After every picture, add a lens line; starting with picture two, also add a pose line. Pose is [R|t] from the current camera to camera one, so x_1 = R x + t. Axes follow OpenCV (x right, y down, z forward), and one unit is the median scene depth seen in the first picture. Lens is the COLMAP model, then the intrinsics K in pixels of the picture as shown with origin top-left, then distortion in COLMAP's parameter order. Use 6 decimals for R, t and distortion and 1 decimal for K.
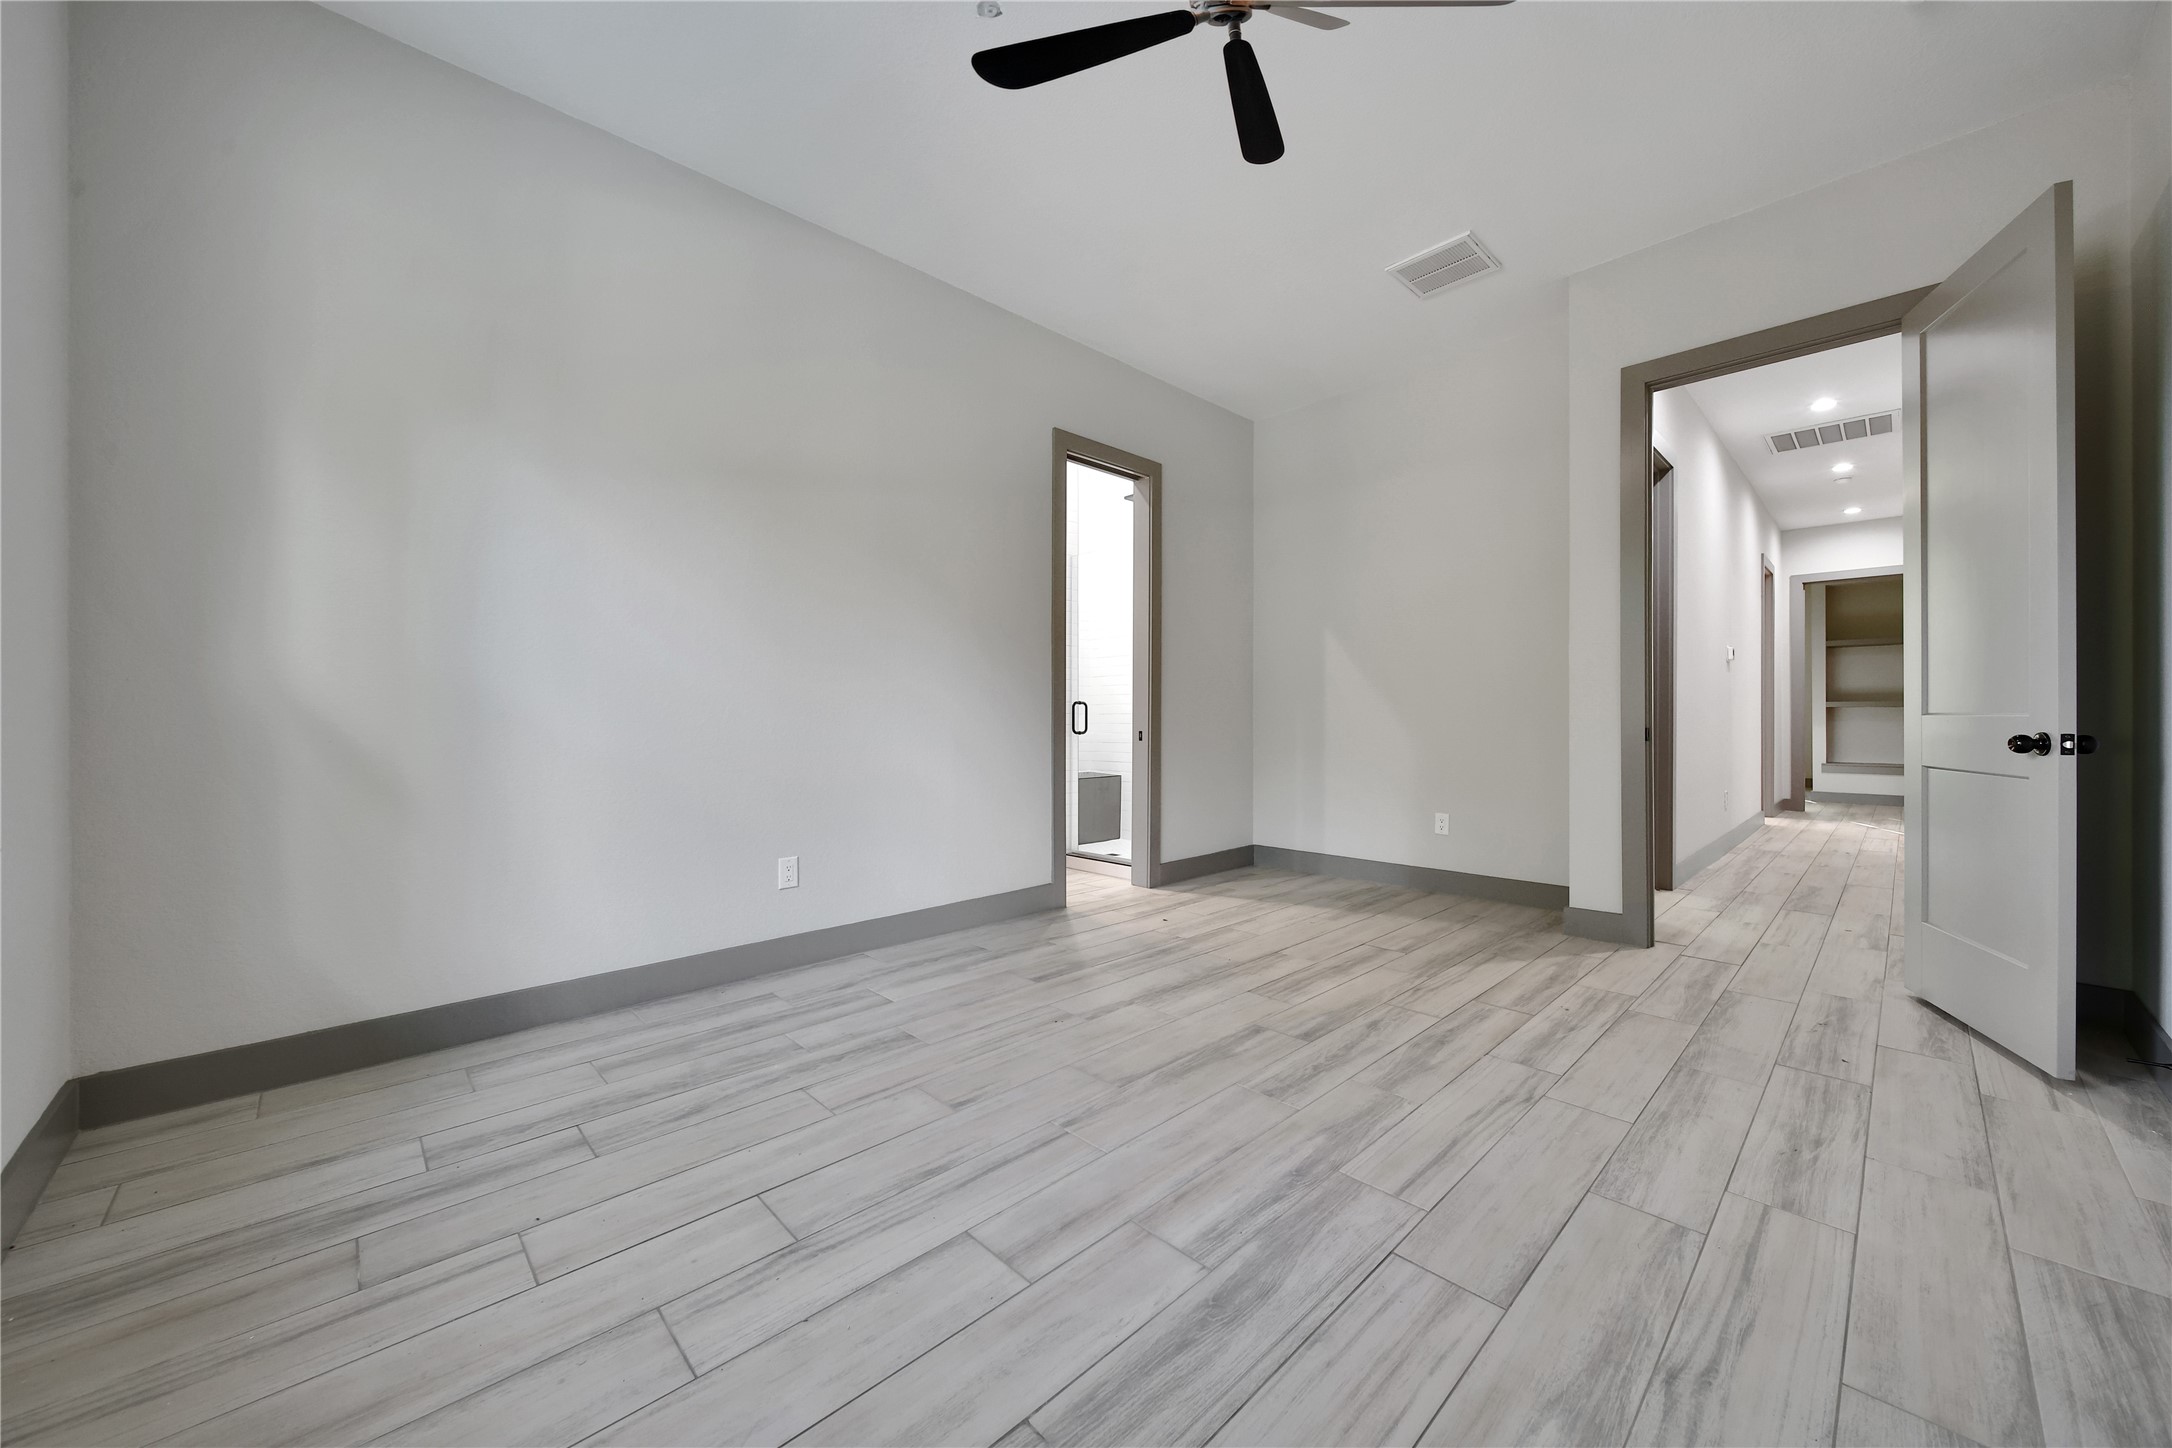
lens RADIAL K [[784.5, 0, 1075.7], [0, 784.5, 723.8], [0, 0, 1]] dist [0.000691, -0.001292]
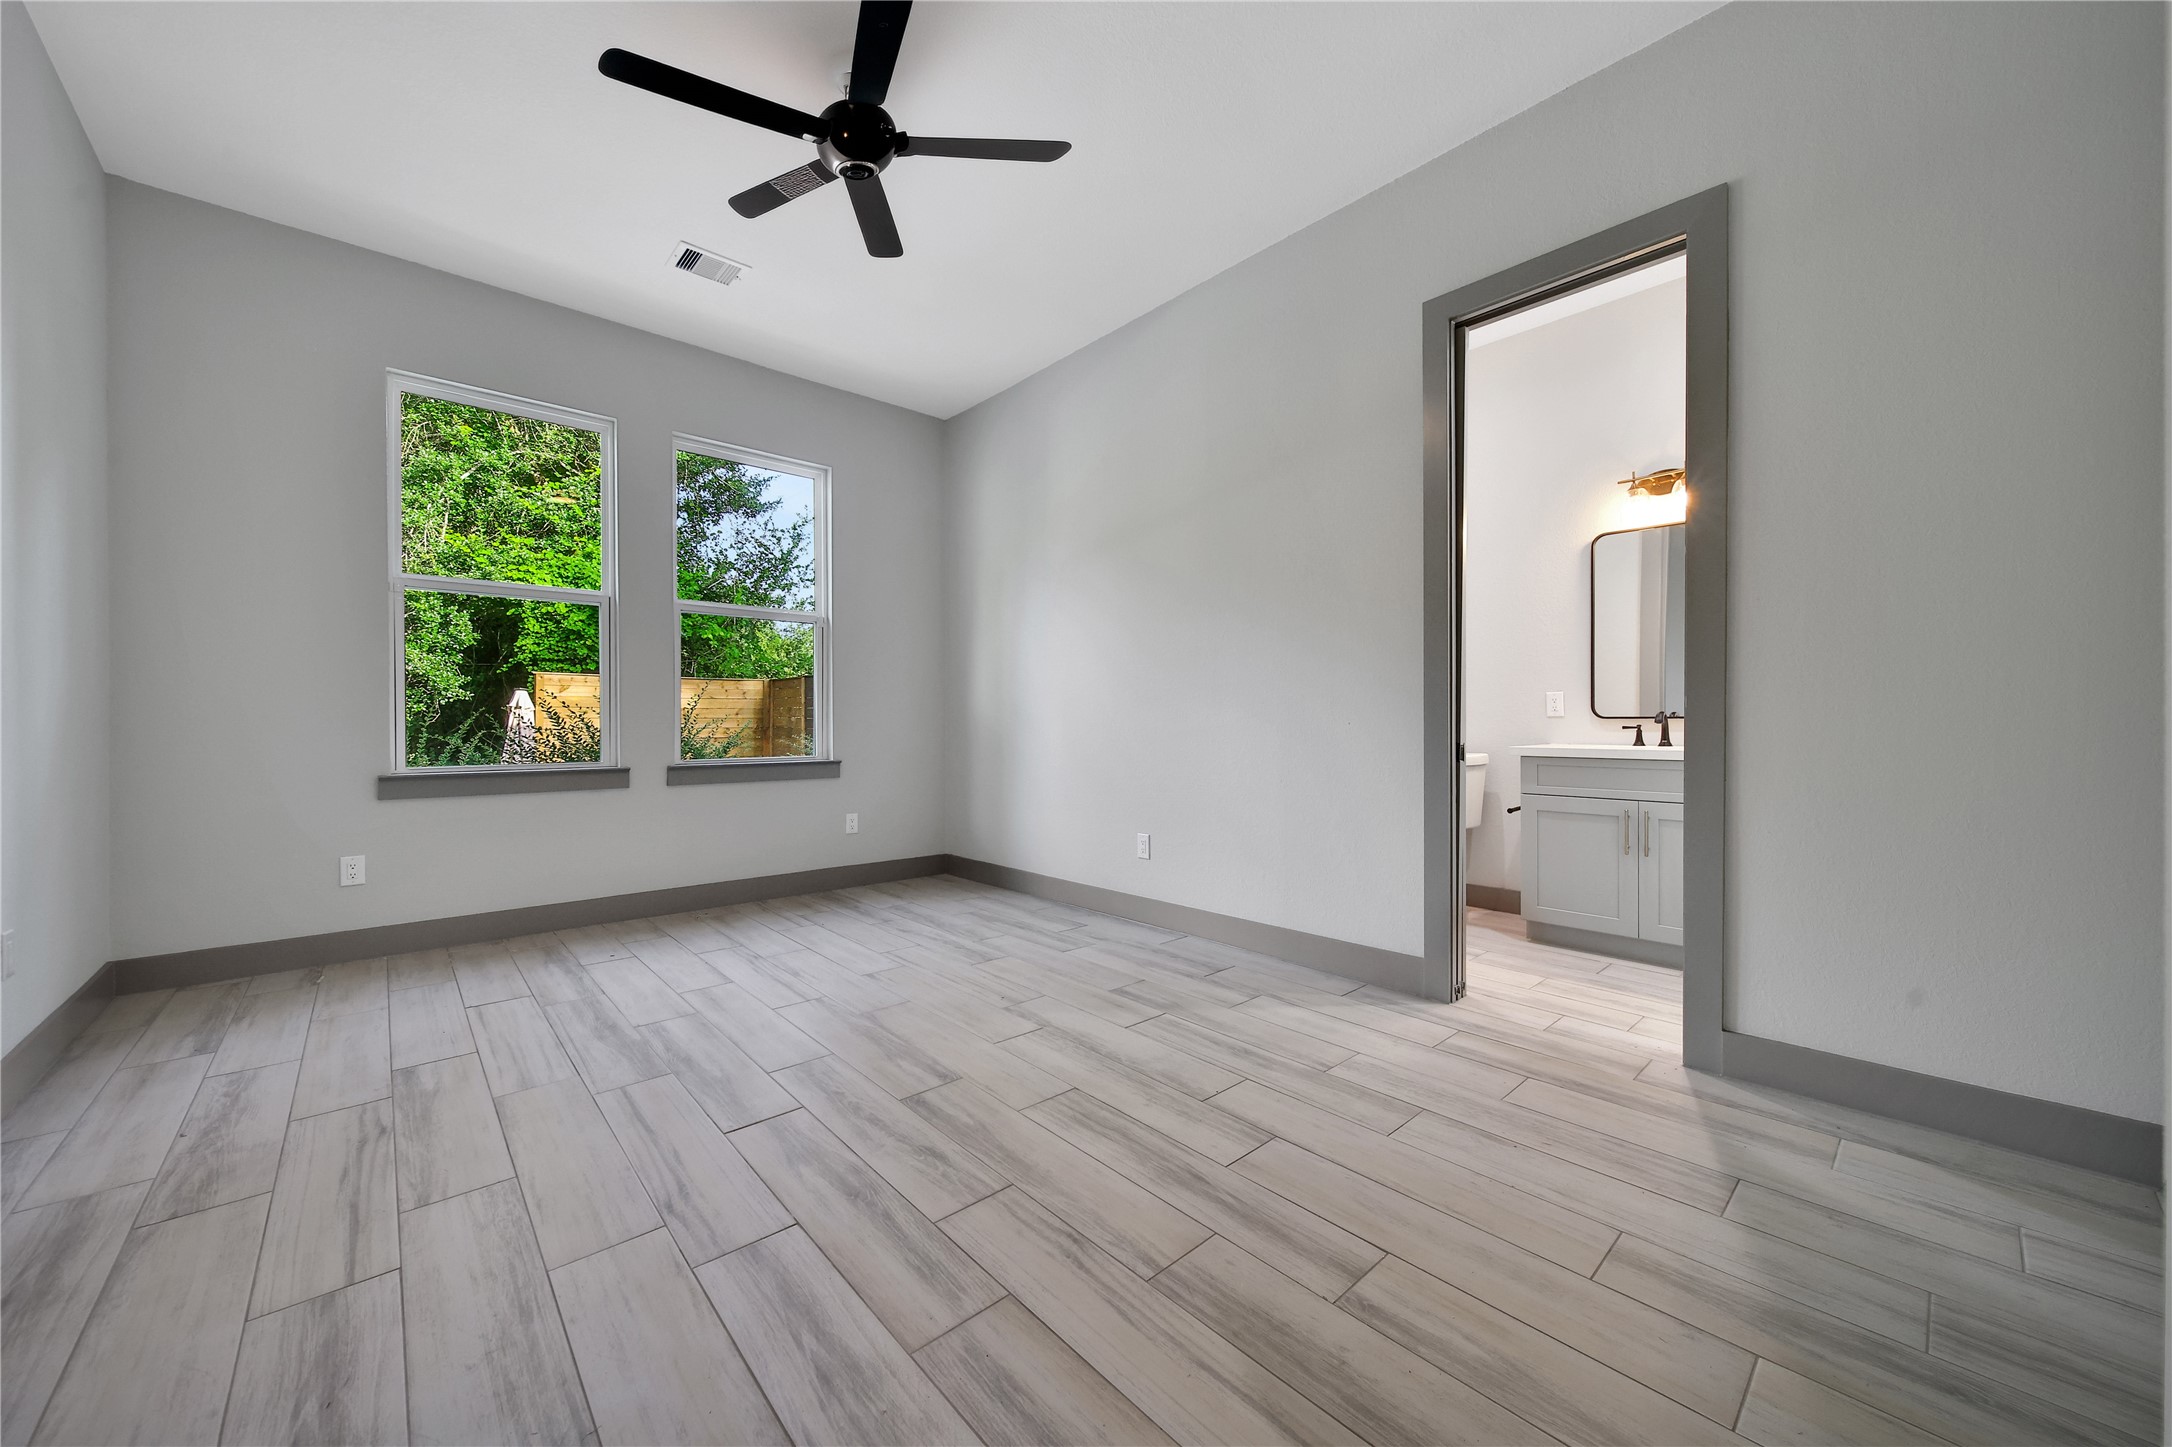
lens RADIAL K [[784.5, 0, 1075.7], [0, 784.5, 723.3], [0, 0, 1]] dist [0.000691, -0.001292]
pose [[-0.025079, 0.004320, -0.999676, 1.089477], [-0.006492, 0.999969, 0.004484, -0.010685], [0.999664, 0.006602, -0.025050, 1.148289]]
